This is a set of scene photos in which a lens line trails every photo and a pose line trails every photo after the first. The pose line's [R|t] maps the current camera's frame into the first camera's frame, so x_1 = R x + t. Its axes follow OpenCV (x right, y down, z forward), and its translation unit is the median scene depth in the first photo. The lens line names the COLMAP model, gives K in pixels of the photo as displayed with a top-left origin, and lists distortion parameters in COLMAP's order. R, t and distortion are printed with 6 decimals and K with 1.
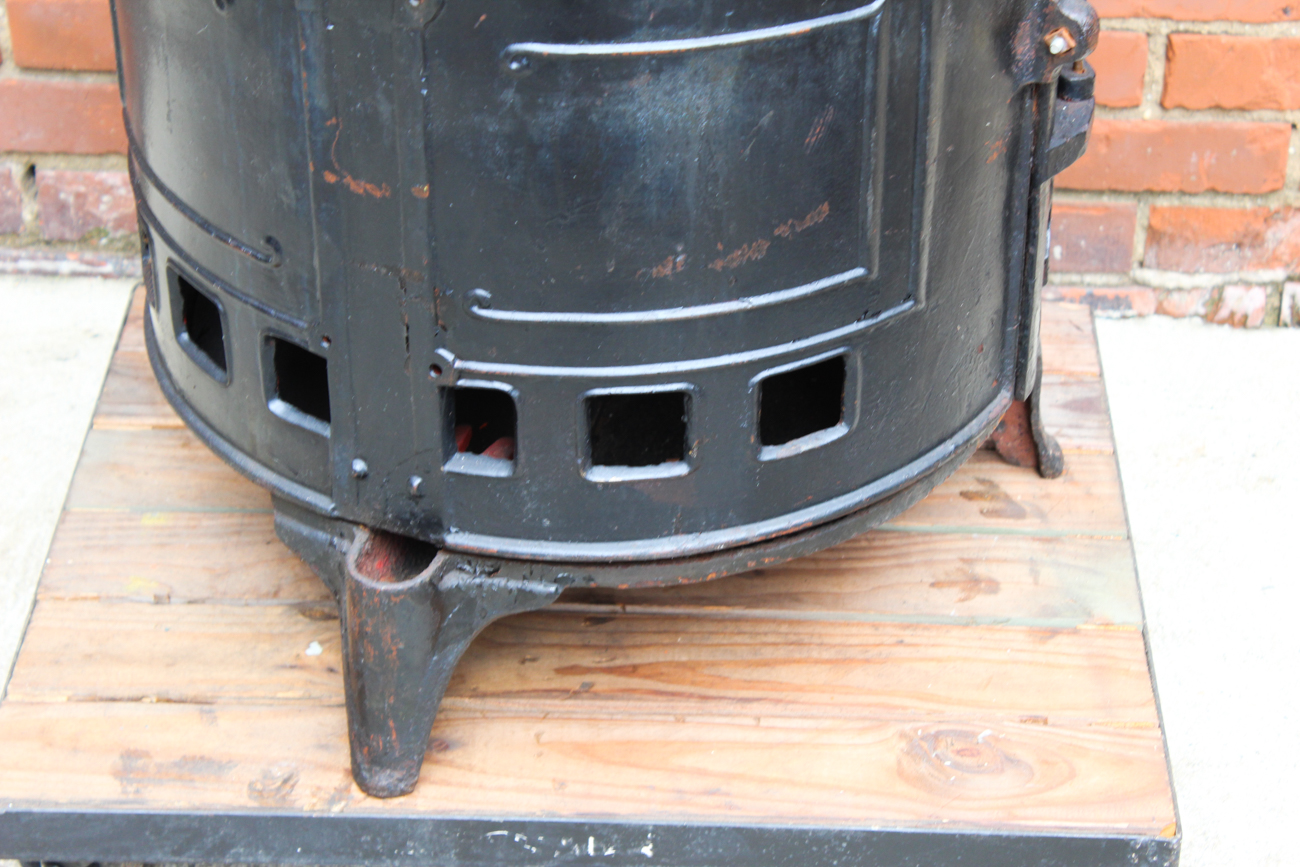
lens RADIAL K [[3010.4, 0, 681.4], [0, 3010.4, 435.1], [0, 0, 1]] dist [0.041009, 0.380723]
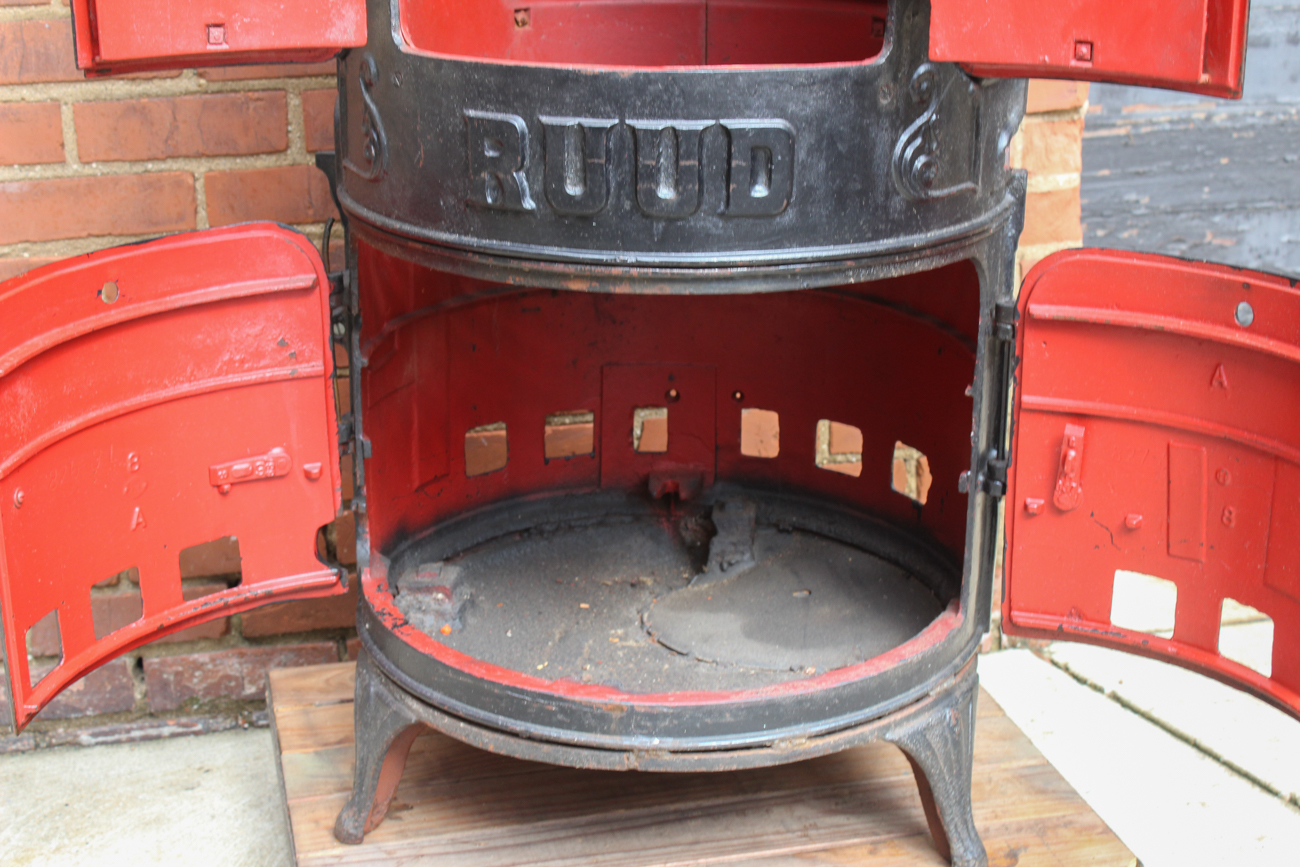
lens RADIAL K [[1981.4, 0, 668.0], [0, 1981.4, 452.8], [0, 0, 1]] dist [-0.022903, 0.063418]
pose [[0.959552, -0.110102, 0.259108, -0.284298], [0.174385, 0.954981, -0.240001, 0.107931], [-0.221019, 0.275478, 0.935555, 0.116103]]
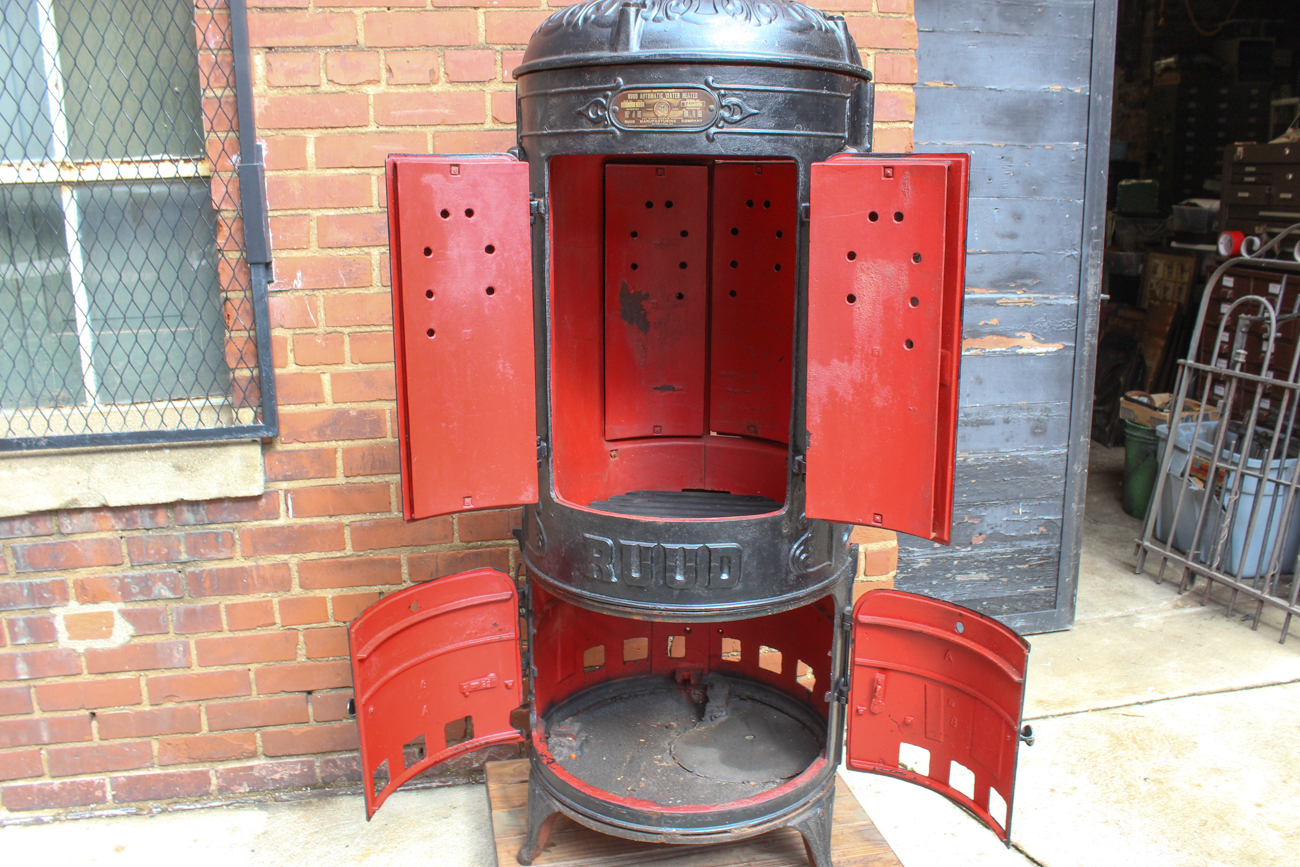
lens RADIAL K [[1091.1, 0, 663.5], [0, 1091.1, 456.4], [0, 0, 1]] dist [-0.160275, 0.131625]
pose [[0.968501, -0.082802, 0.234841, -0.286327], [0.158058, 0.933170, -0.322818, 0.016632], [-0.192417, 0.349768, 0.916863, -0.034780]]
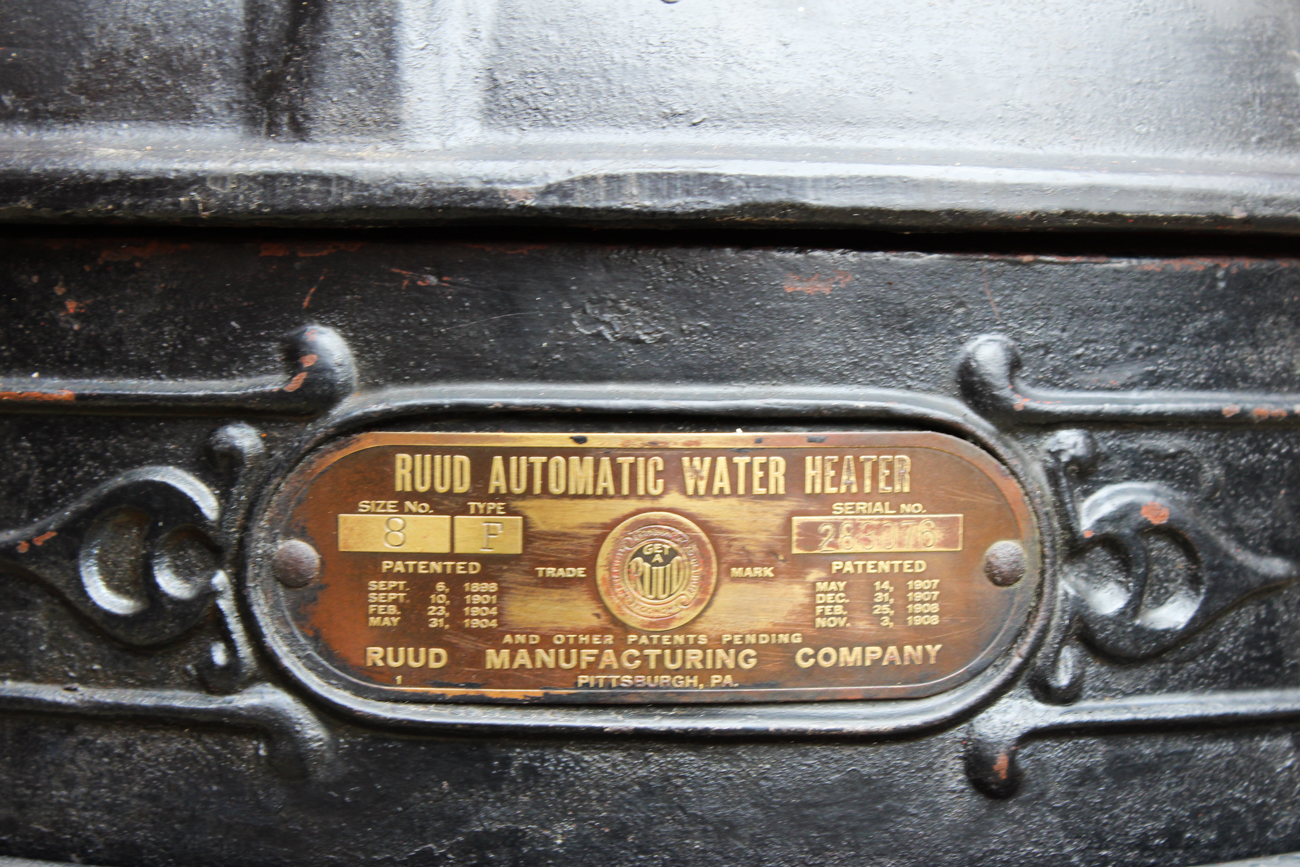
lens RADIAL K [[3010.4, 0, 681.4], [0, 3010.4, 435.1], [0, 0, 1]] dist [0.041009, 0.380723]
pose [[0.881773, -0.038723, 0.470082, -0.217019], [0.273697, 0.853684, -0.443073, -0.364413], [-0.384145, 0.519350, 0.763354, 0.373799]]
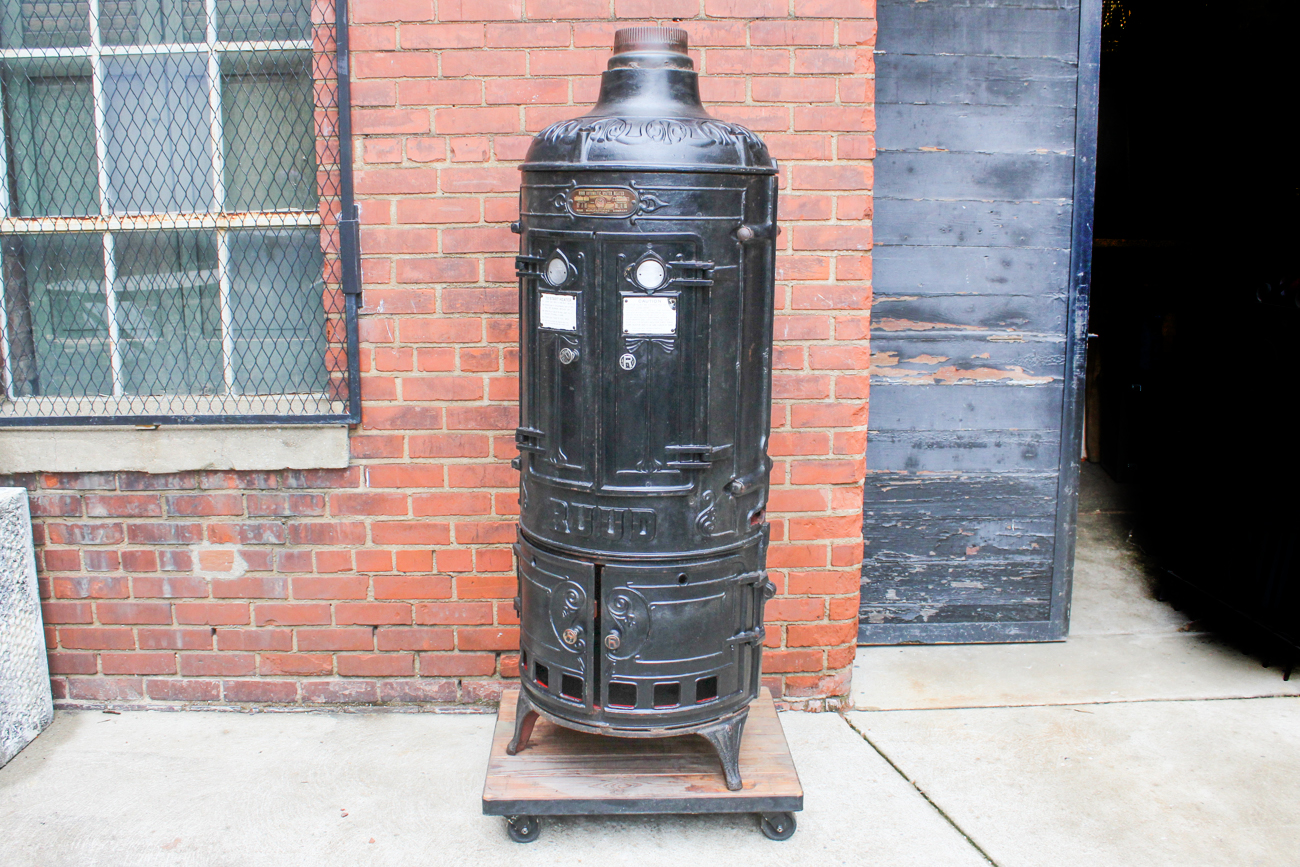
lens RADIAL K [[1205.9, 0, 650.0], [0, 1205.9, 433.5], [0, 0, 1]] dist [-0.163703, 0.135032]
pose [[0.997137, -0.028157, 0.070181, -0.120581], [0.053030, 0.921996, -0.383550, 0.250313], [-0.053907, 0.386174, 0.920850, -0.497352]]
